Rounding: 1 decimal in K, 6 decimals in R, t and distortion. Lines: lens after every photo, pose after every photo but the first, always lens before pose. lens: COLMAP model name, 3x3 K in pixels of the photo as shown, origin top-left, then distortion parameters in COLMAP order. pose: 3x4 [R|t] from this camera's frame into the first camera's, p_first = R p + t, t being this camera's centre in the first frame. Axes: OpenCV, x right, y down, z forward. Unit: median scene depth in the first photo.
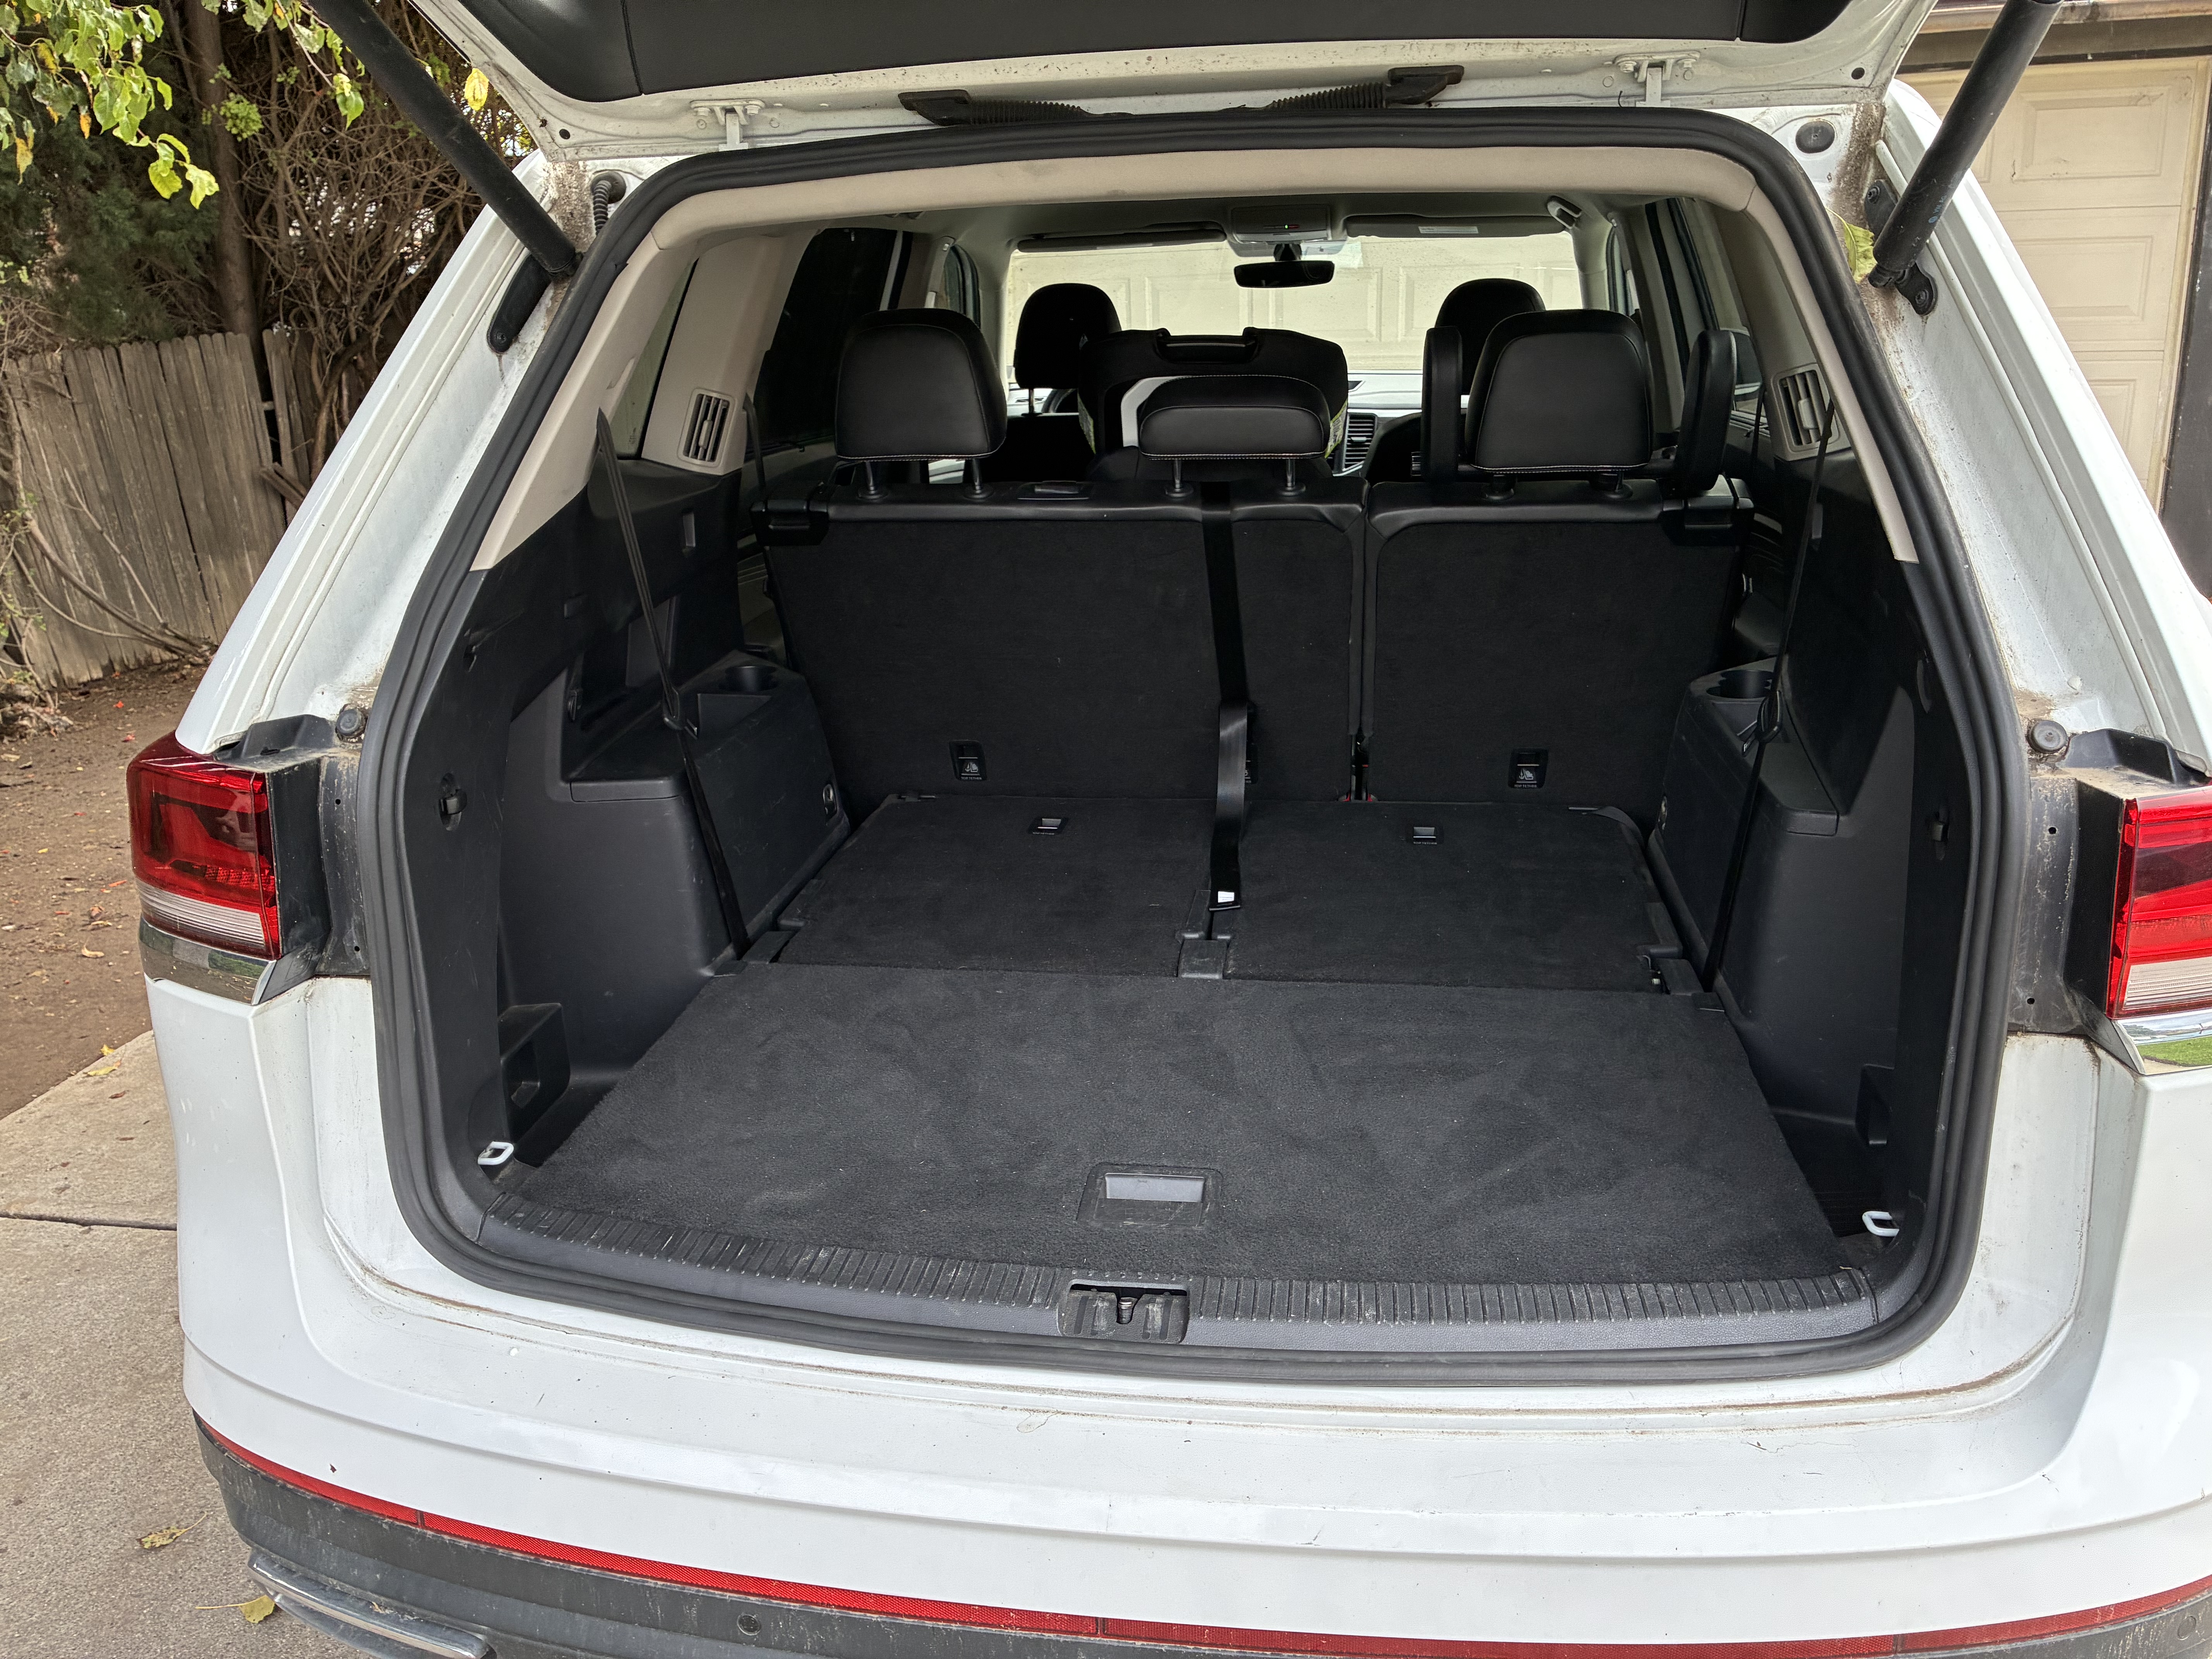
lens RADIAL K [[1818.4, 0, 1106.0], [0, 1818.4, 829.5], [0, 0, 1]] dist [-0.007741, -0.012823]
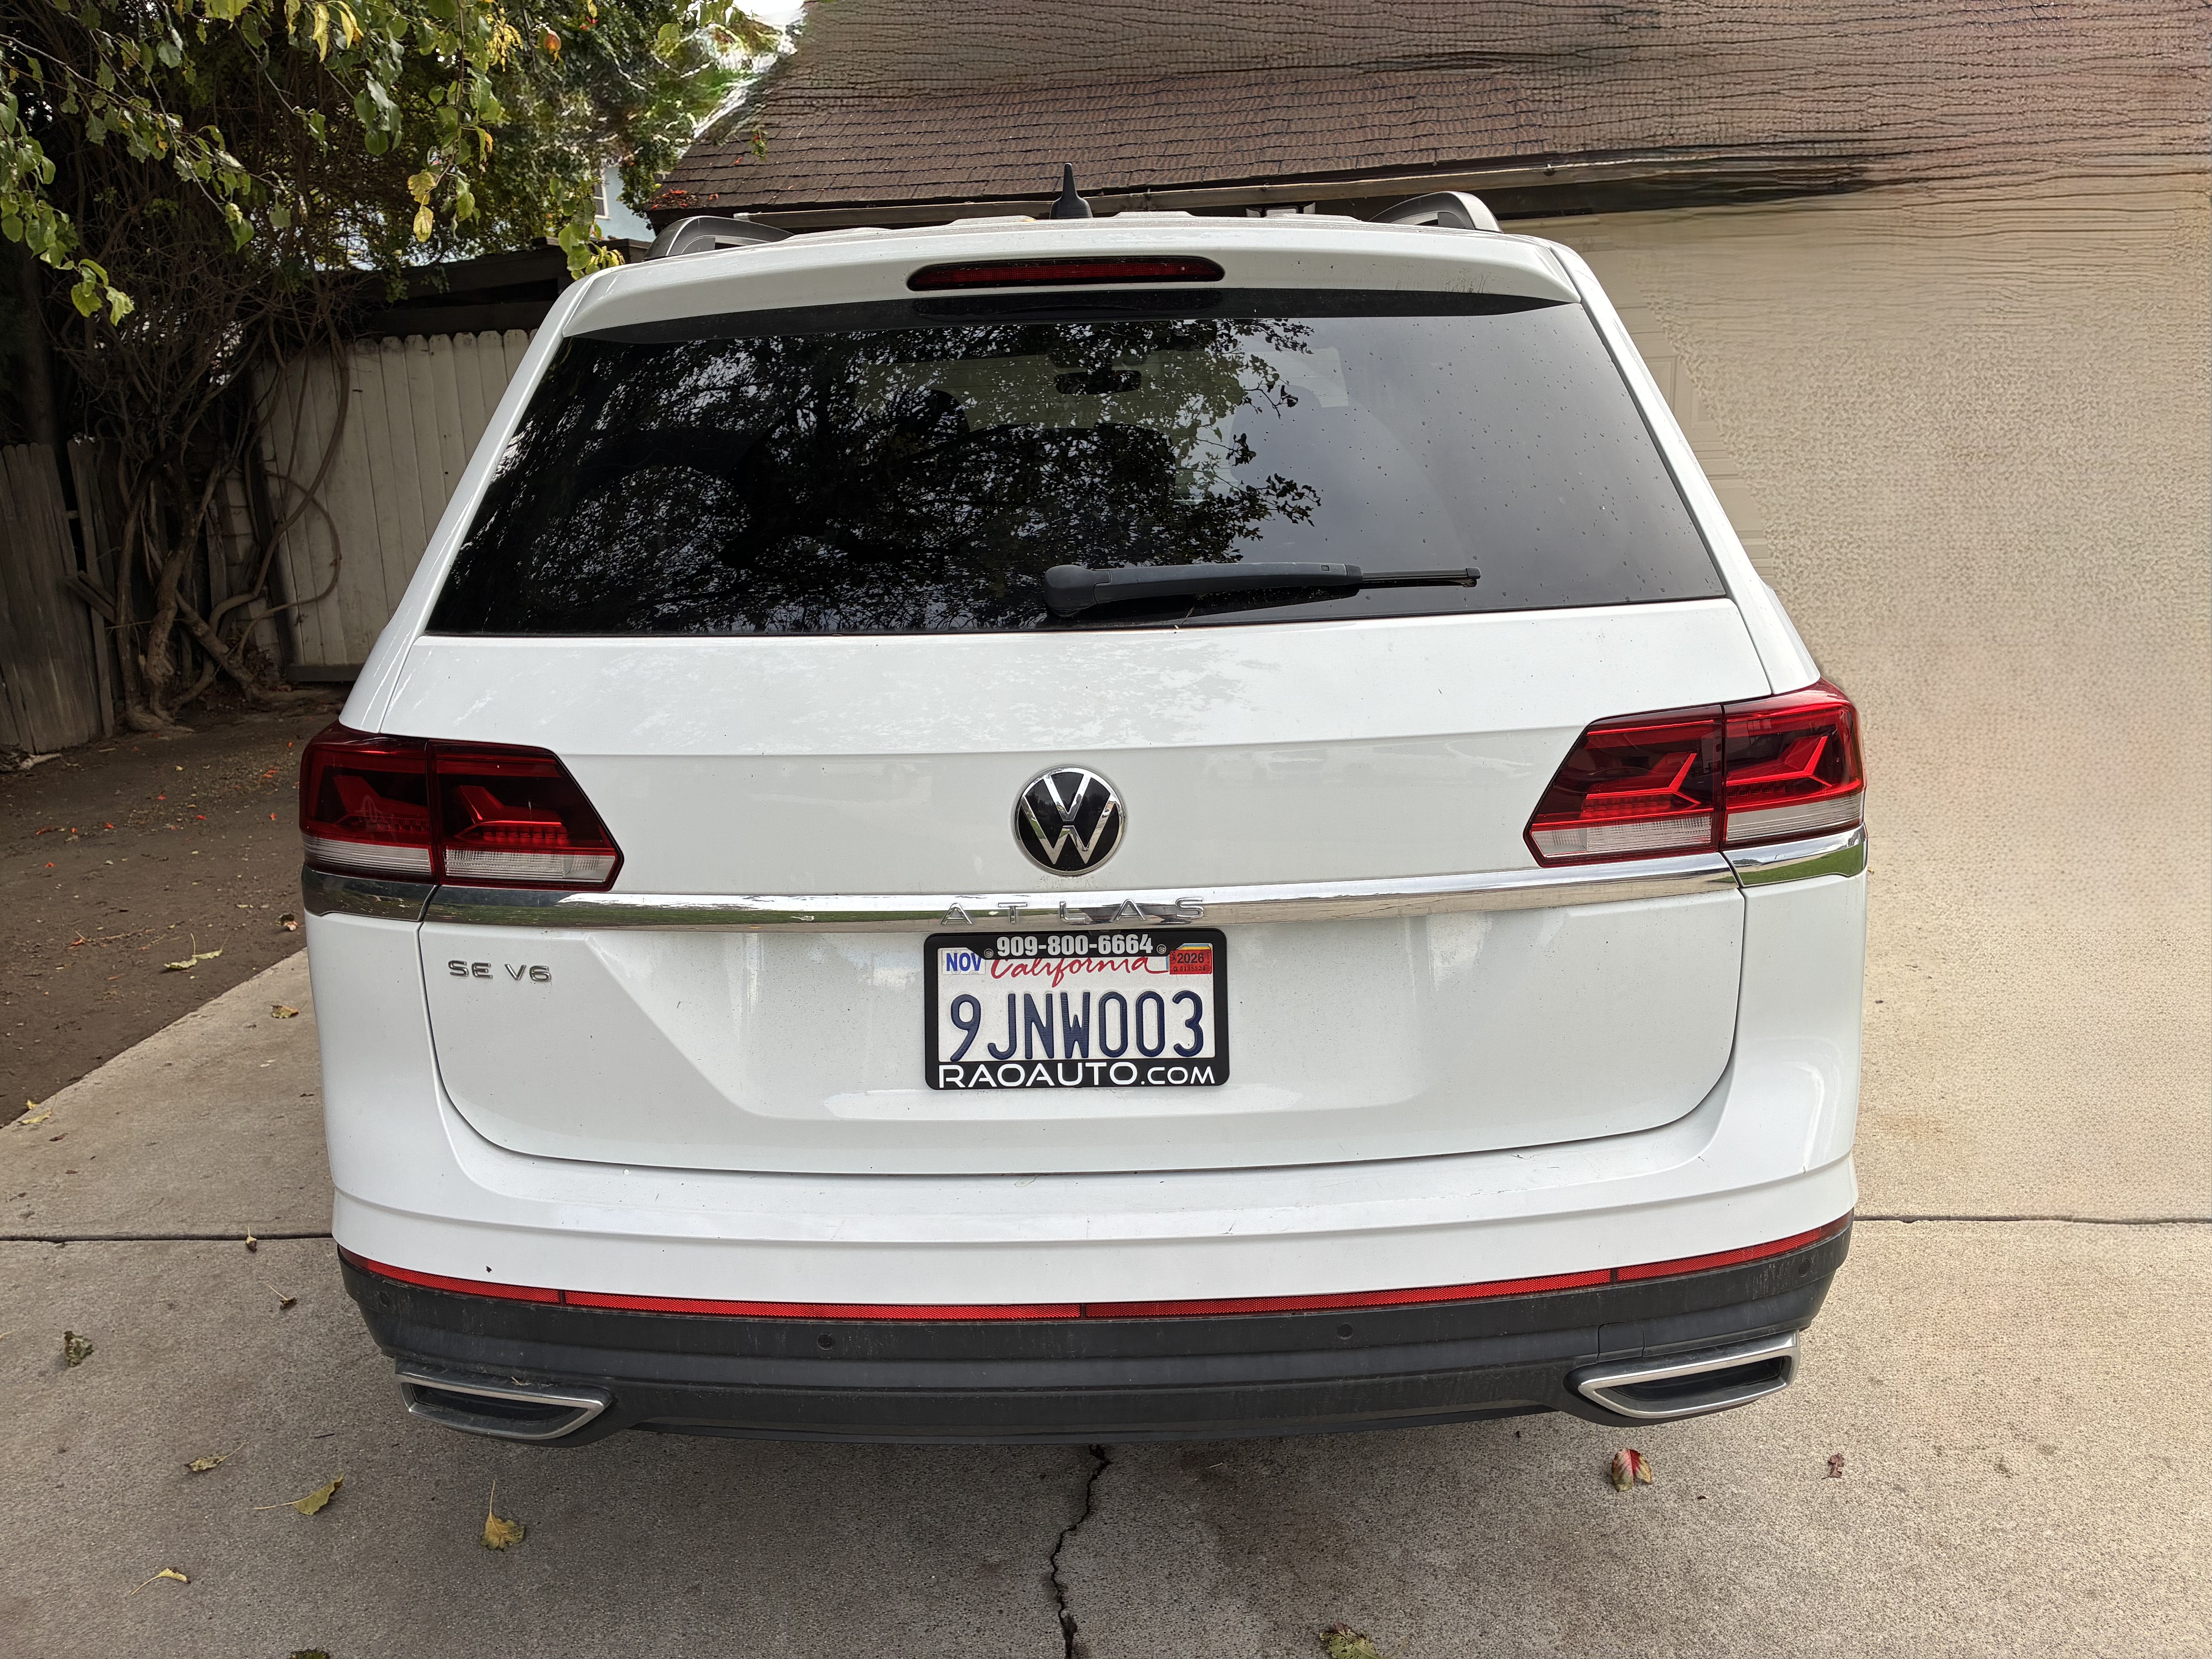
lens RADIAL K [[1818.4, 0, 1106.0], [0, 1818.4, 829.5], [0, 0, 1]] dist [-0.007741, -0.012823]
pose [[0.992708, -0.034388, 0.115537, -0.038673], [0.040582, 0.997838, -0.051692, 0.037937], [-0.113510, 0.056004, 0.991957, -0.123622]]
